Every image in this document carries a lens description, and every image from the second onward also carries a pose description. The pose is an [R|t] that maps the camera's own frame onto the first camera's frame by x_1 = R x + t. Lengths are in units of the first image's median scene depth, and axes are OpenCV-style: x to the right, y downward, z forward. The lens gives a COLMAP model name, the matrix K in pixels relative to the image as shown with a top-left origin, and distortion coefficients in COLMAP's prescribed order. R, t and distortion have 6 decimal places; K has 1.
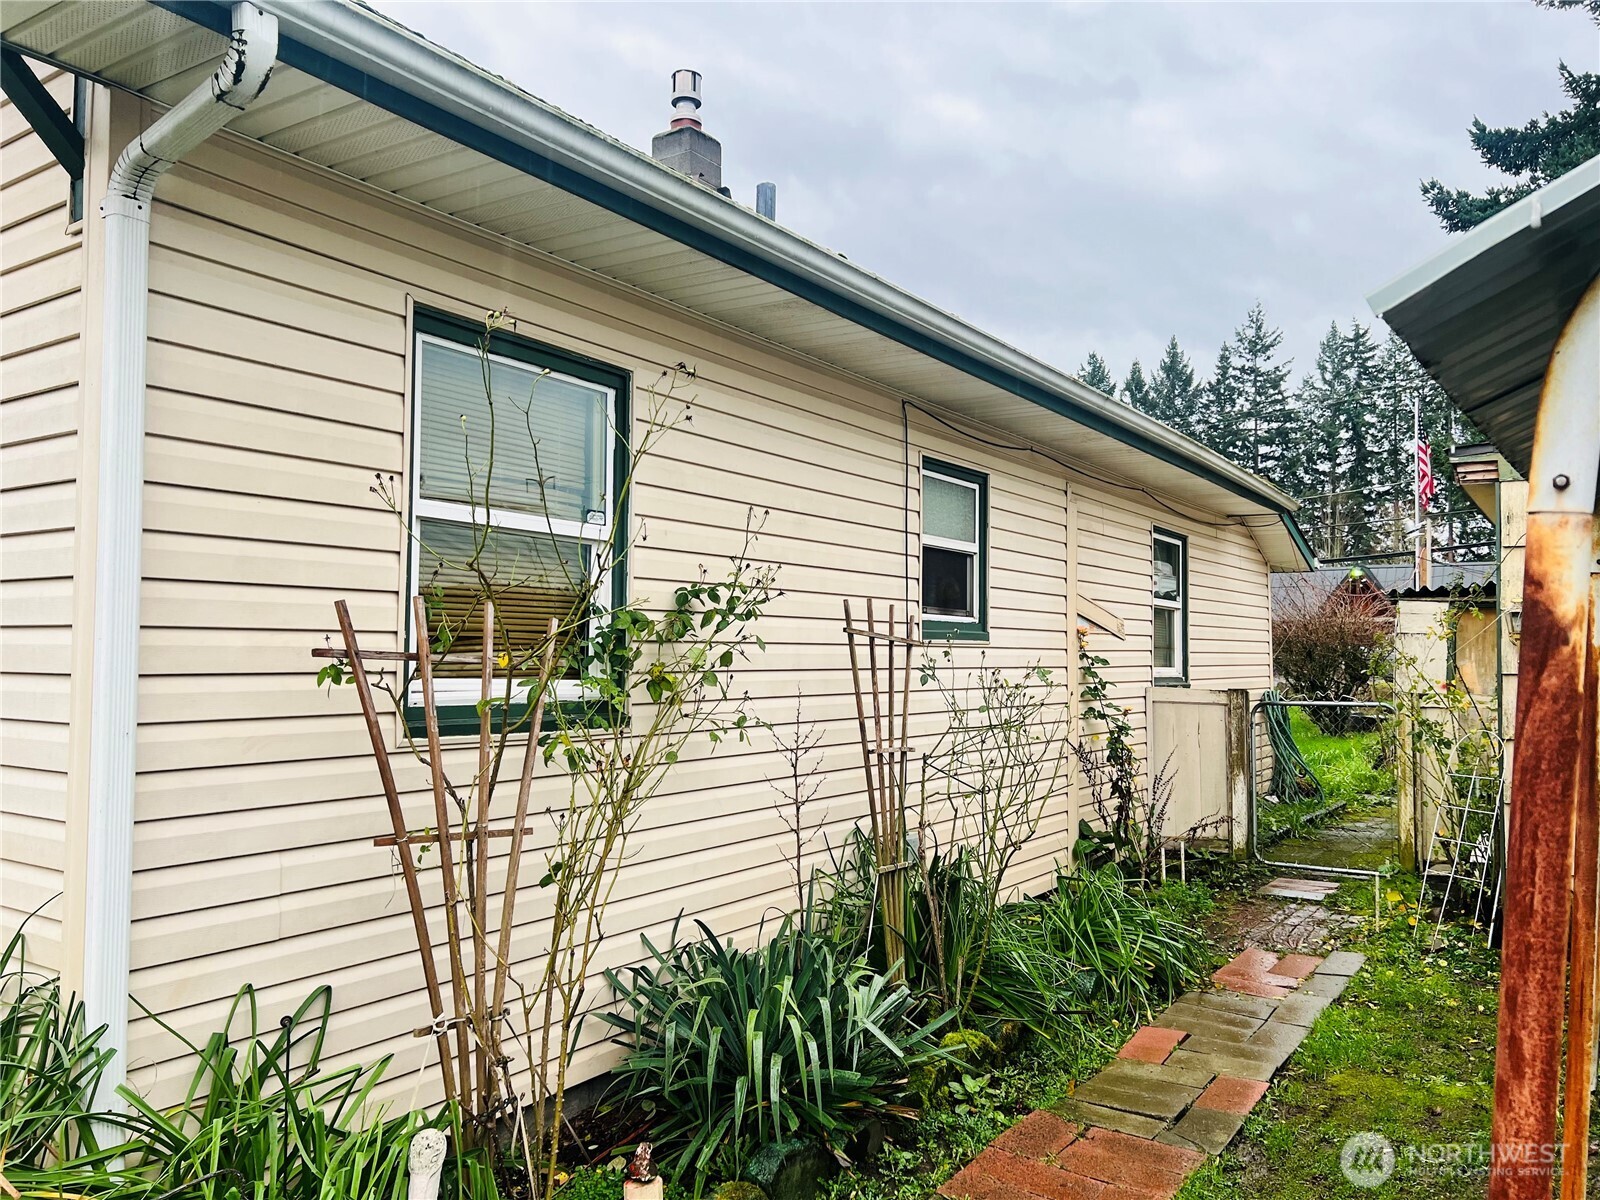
lens RADIAL K [[1195.4, 0, 800.0], [0, 1195.4, 600.0], [0, 0, 1]] dist [-0.002269, -0.004438]
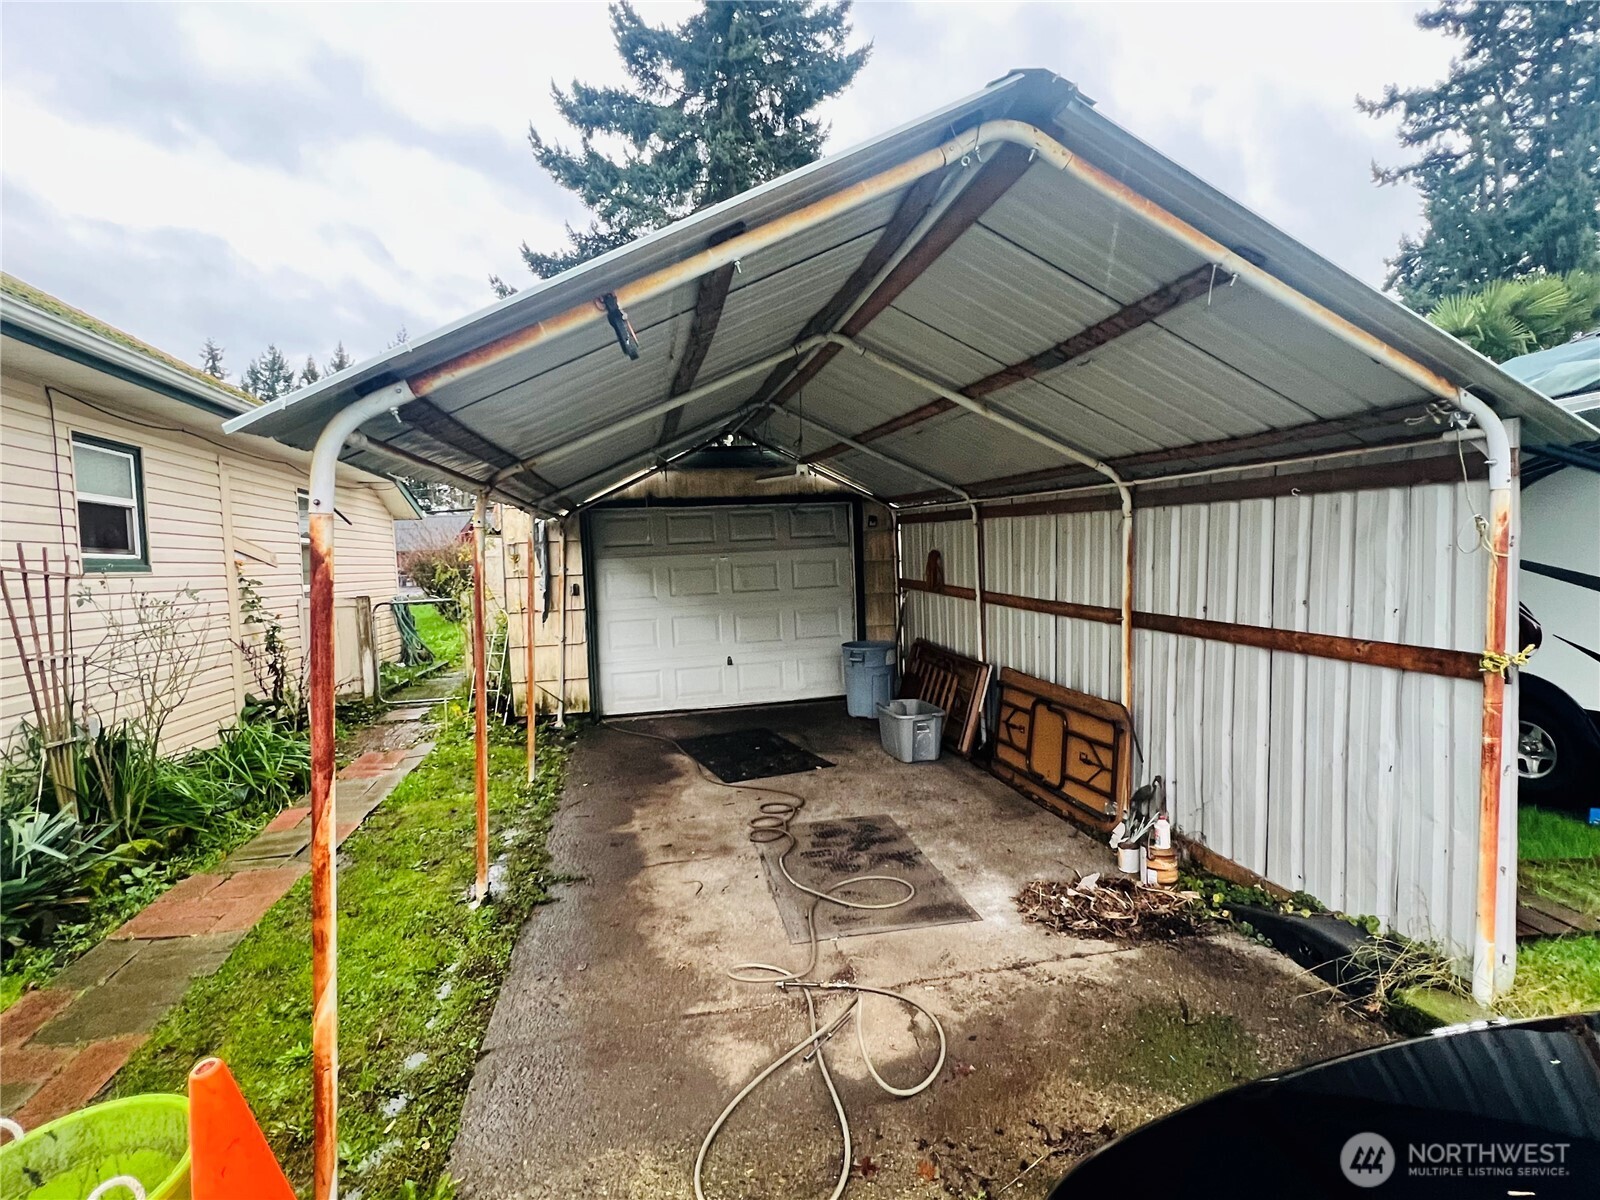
lens RADIAL K [[793.9, 0, 800.0], [0, 793.9, 600.0], [0, 0, 1]] dist [-0.009185, 0.002215]
pose [[0.686548, -0.067965, 0.723901, 0.015515], [0.009410, 0.996369, 0.084623, -0.003786], [-0.727024, -0.051286, 0.684694, -0.183562]]
